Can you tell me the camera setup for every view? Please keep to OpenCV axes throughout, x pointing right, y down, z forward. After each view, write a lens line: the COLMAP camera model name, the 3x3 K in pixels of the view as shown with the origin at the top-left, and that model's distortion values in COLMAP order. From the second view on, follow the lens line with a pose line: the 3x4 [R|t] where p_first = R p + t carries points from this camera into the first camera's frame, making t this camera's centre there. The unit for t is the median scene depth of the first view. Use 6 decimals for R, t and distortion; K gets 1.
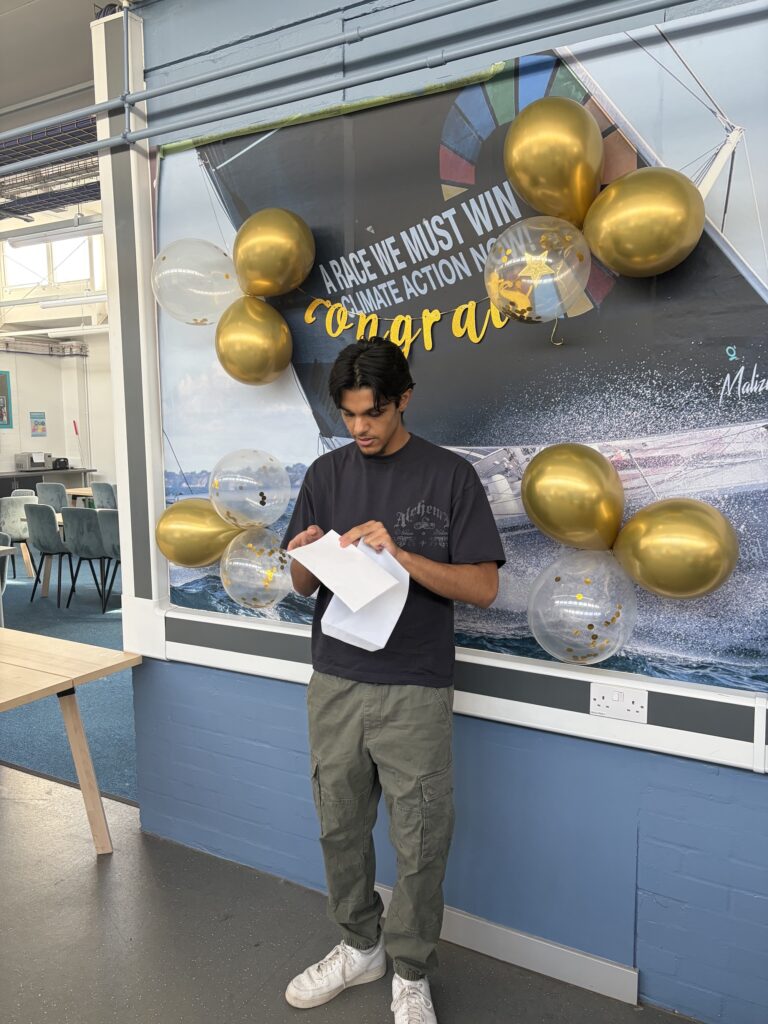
lens RADIAL K [[790.1, 0, 376.7], [0, 790.1, 518.0], [0, 0, 1]] dist [0.046265, -0.046168]
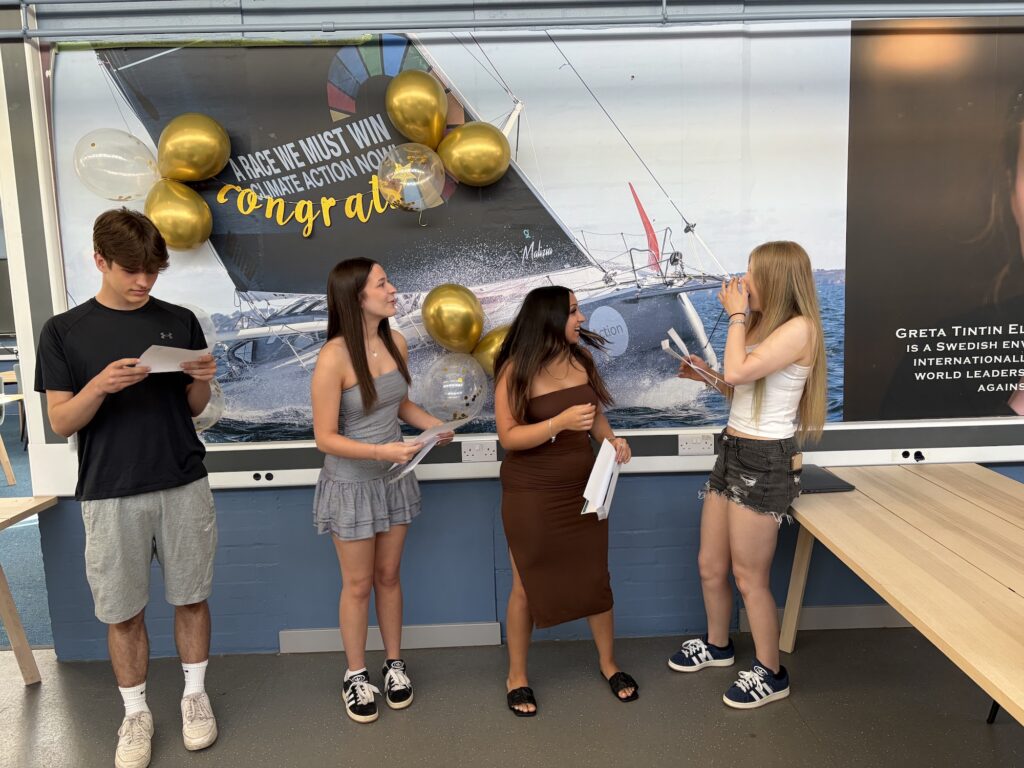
lens RADIAL K [[790.1, 0, 516.9], [0, 790.1, 385.3], [0, 0, 1]] dist [0.046265, -0.046168]
pose [[0.858126, -0.085587, 0.506256, -0.378684], [0.085806, 0.996048, 0.022946, 0.062577], [-0.506219, 0.023749, 0.862078, -0.364560]]
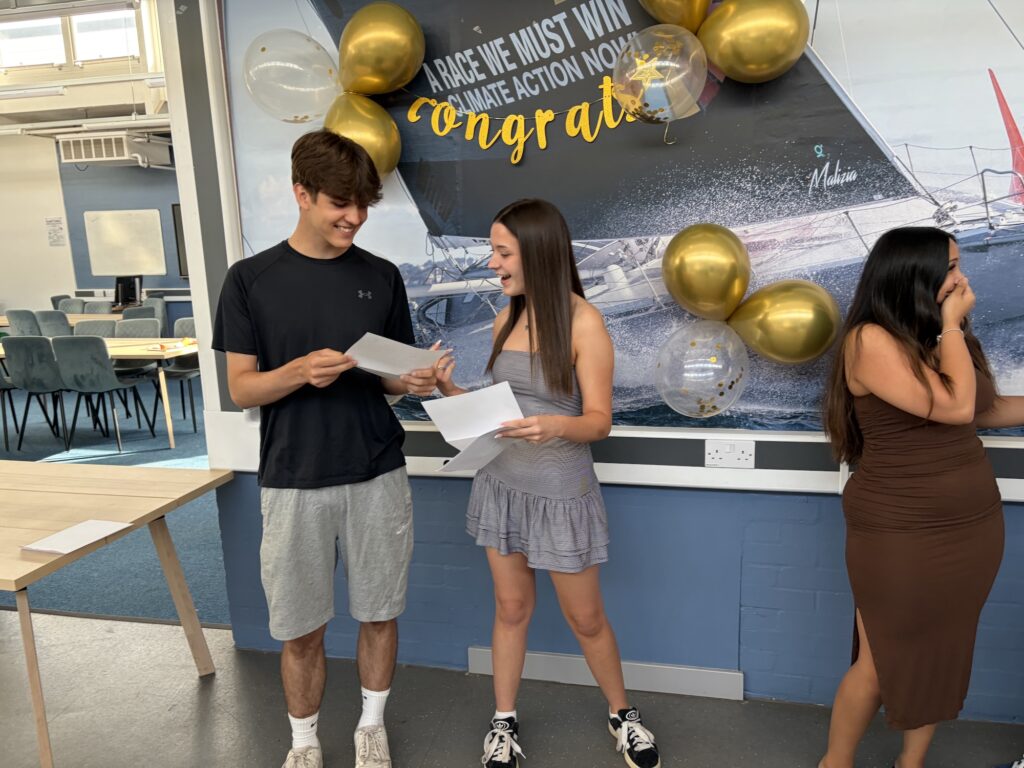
lens RADIAL K [[790.1, 0, 514.3], [0, 790.1, 393.1], [0, 0, 1]] dist [0.046265, -0.046168]
pose [[0.957514, -0.079351, 0.277257, -0.291637], [0.058756, 0.994913, 0.081827, 0.024310], [-0.282339, -0.062060, 0.957305, -0.029714]]
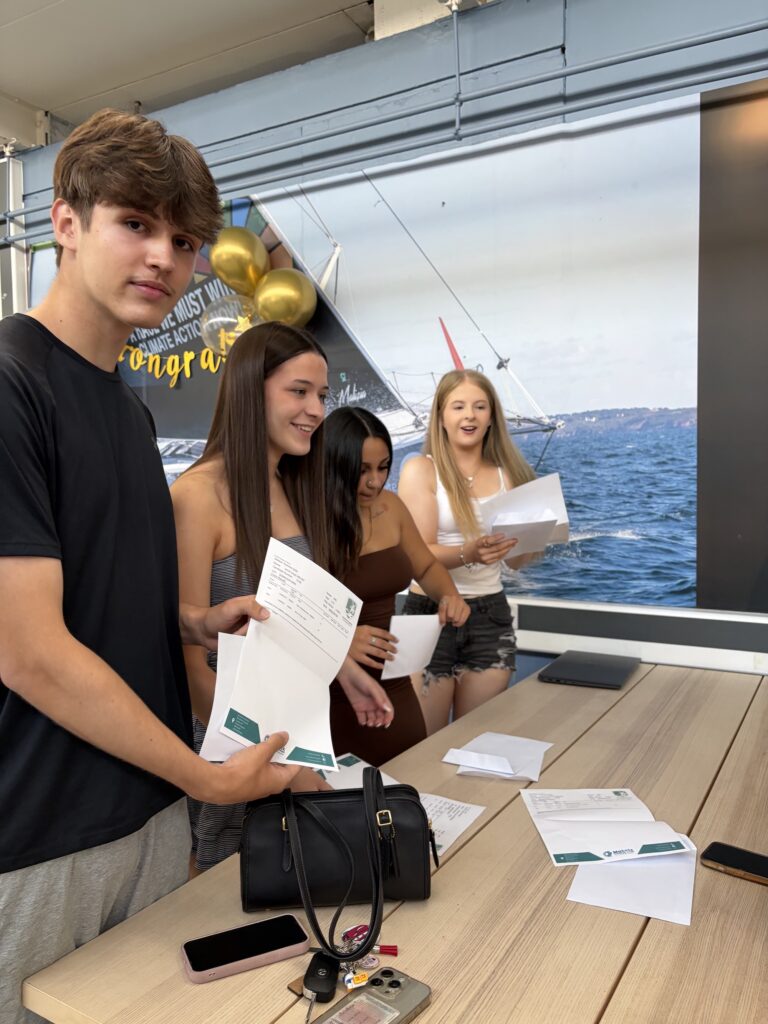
lens RADIAL K [[790.1, 0, 379.6], [0, 790.1, 511.8], [0, 0, 1]] dist [0.046265, -0.046168]
pose [[0.999958, 0.002166, 0.008895, 0.421583], [-0.001427, 0.996613, -0.082222, 0.171960], [-0.009043, 0.082206, 0.996574, -0.510726]]
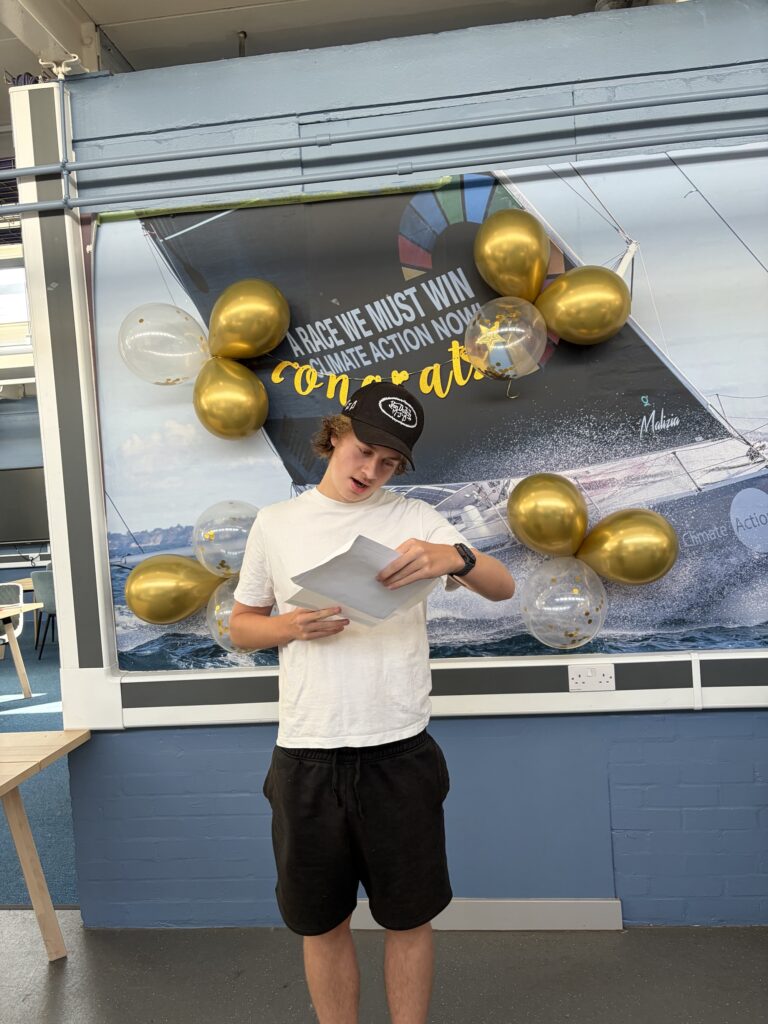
lens RADIAL K [[790.1, 0, 389.4], [0, 790.1, 520.0], [0, 0, 1]] dist [0.046265, -0.046168]
pose [[0.915079, -0.067438, 0.397596, -0.420665], [0.103976, 0.992040, -0.071039, 0.037600], [-0.389640, 0.106347, 0.914806, -0.040586]]
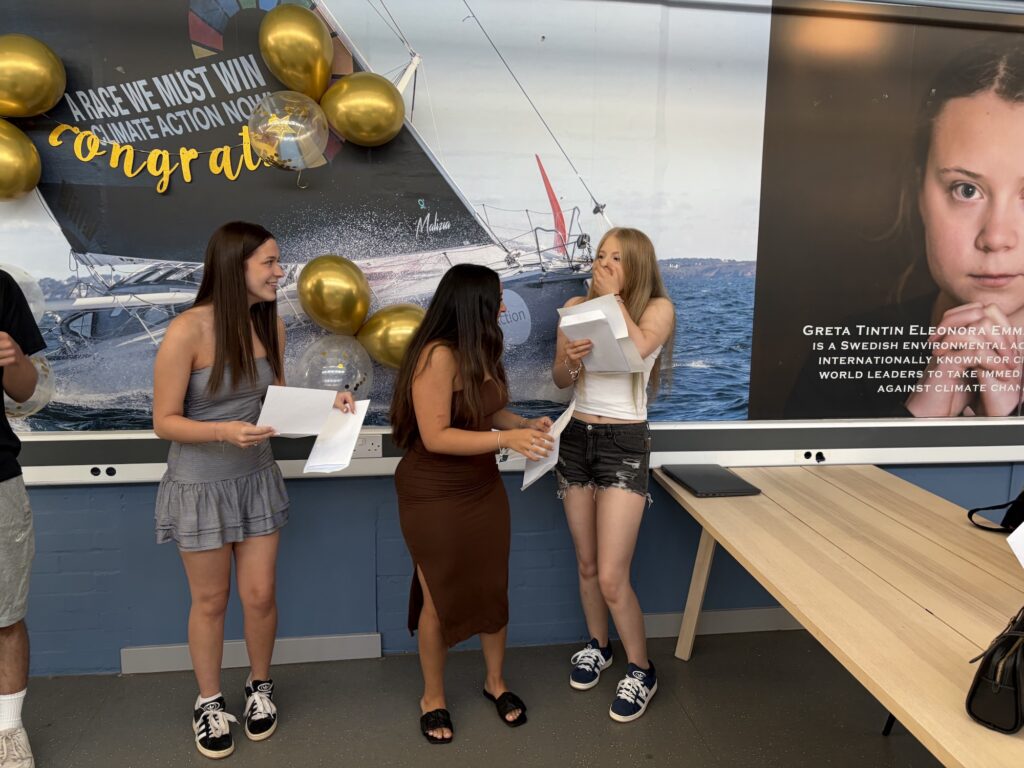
lens RADIAL K [[790.1, 0, 523.9], [0, 790.1, 386.6], [0, 0, 1]] dist [0.046265, -0.046168]
pose [[0.782363, -0.077087, 0.618033, -0.303237], [0.053085, 0.996953, 0.057151, 0.053680], [-0.620556, -0.011905, 0.784072, -0.260511]]
